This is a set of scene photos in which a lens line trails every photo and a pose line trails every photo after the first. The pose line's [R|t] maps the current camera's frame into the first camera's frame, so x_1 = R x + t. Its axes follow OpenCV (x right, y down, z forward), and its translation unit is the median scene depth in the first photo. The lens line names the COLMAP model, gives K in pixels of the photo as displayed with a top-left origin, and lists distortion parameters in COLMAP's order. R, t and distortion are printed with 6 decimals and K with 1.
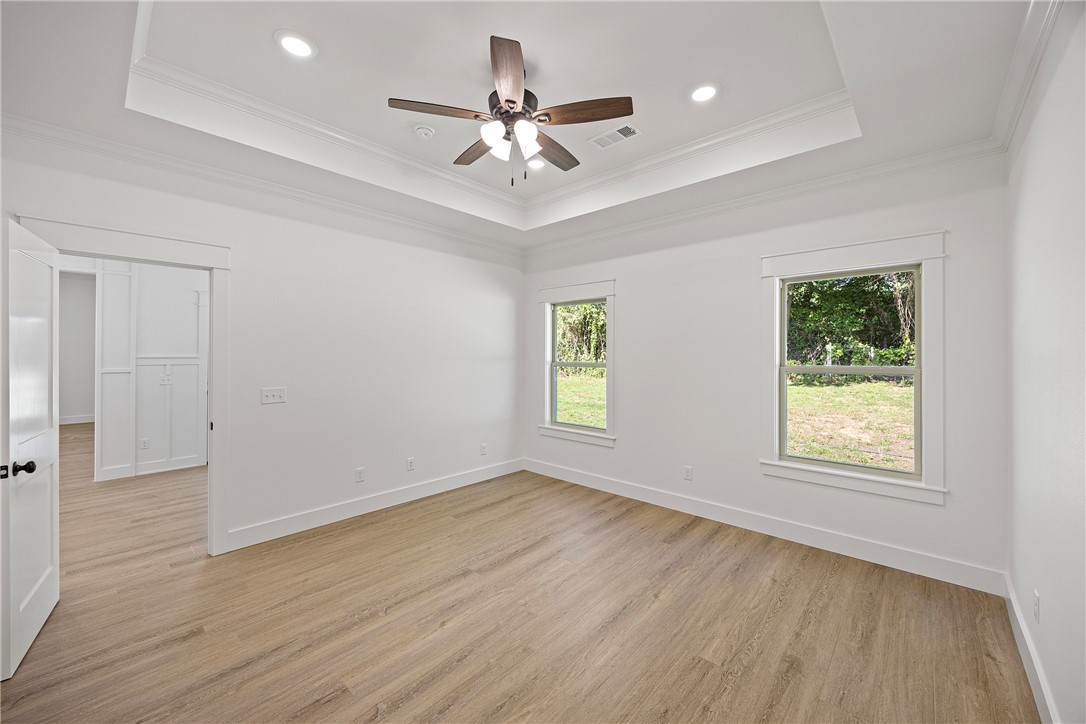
lens RADIAL K [[418.8, 0, 548.9], [0, 418.8, 361.7], [0, 0, 1]] dist [0.000293, -0.000055]
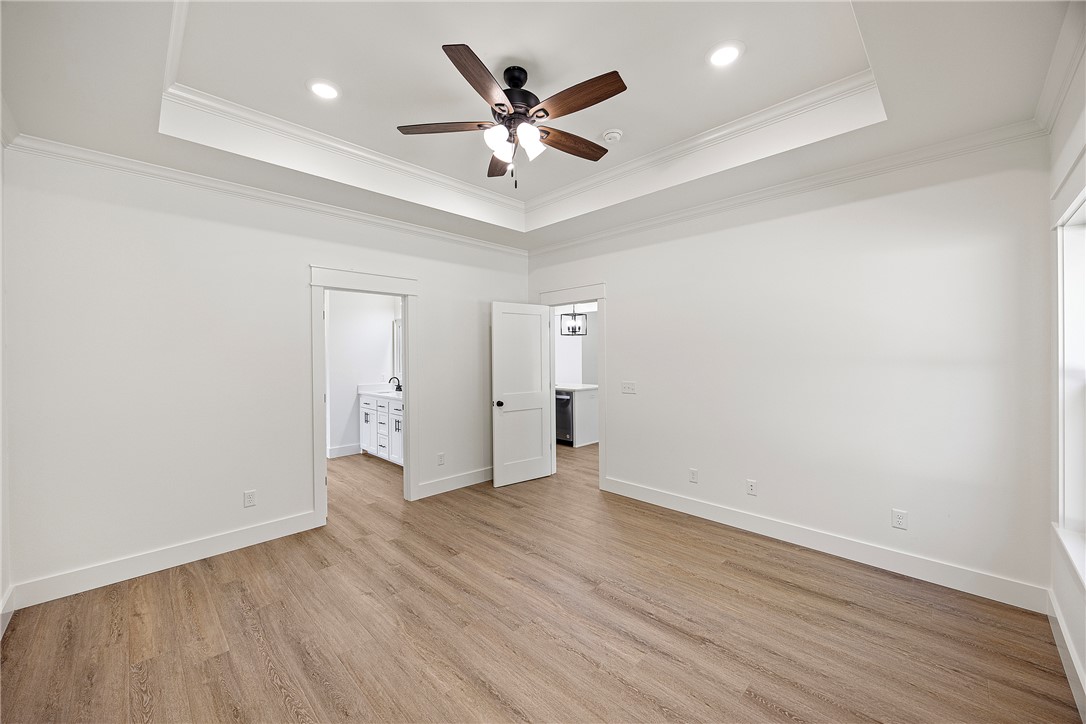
lens RADIAL K [[413.4, 0, 541.6], [0, 413.4, 357.2], [0, 0, 1]] dist [-0.000264, -0.000160]
pose [[-0.046477, 0.003952, -0.998912, 0.827355], [-0.012864, 0.999907, 0.004554, -0.022224], [0.998837, 0.013062, -0.046422, 0.998276]]
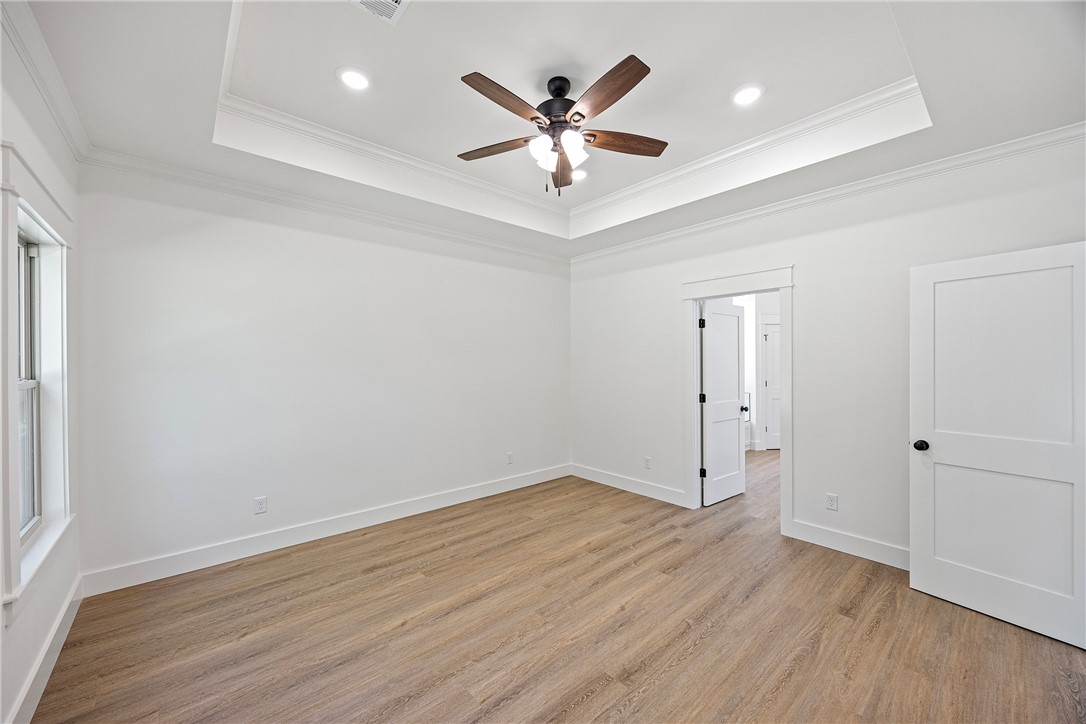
lens RADIAL K [[418.8, 0, 548.9], [0, 418.8, 361.7], [0, 0, 1]] dist [0.000293, -0.000055]
pose [[-0.994112, 0.003042, 0.108312, -0.160150], [0.005212, 0.999791, 0.019761, -0.032886], [-0.108229, 0.020209, -0.993921, 1.834258]]
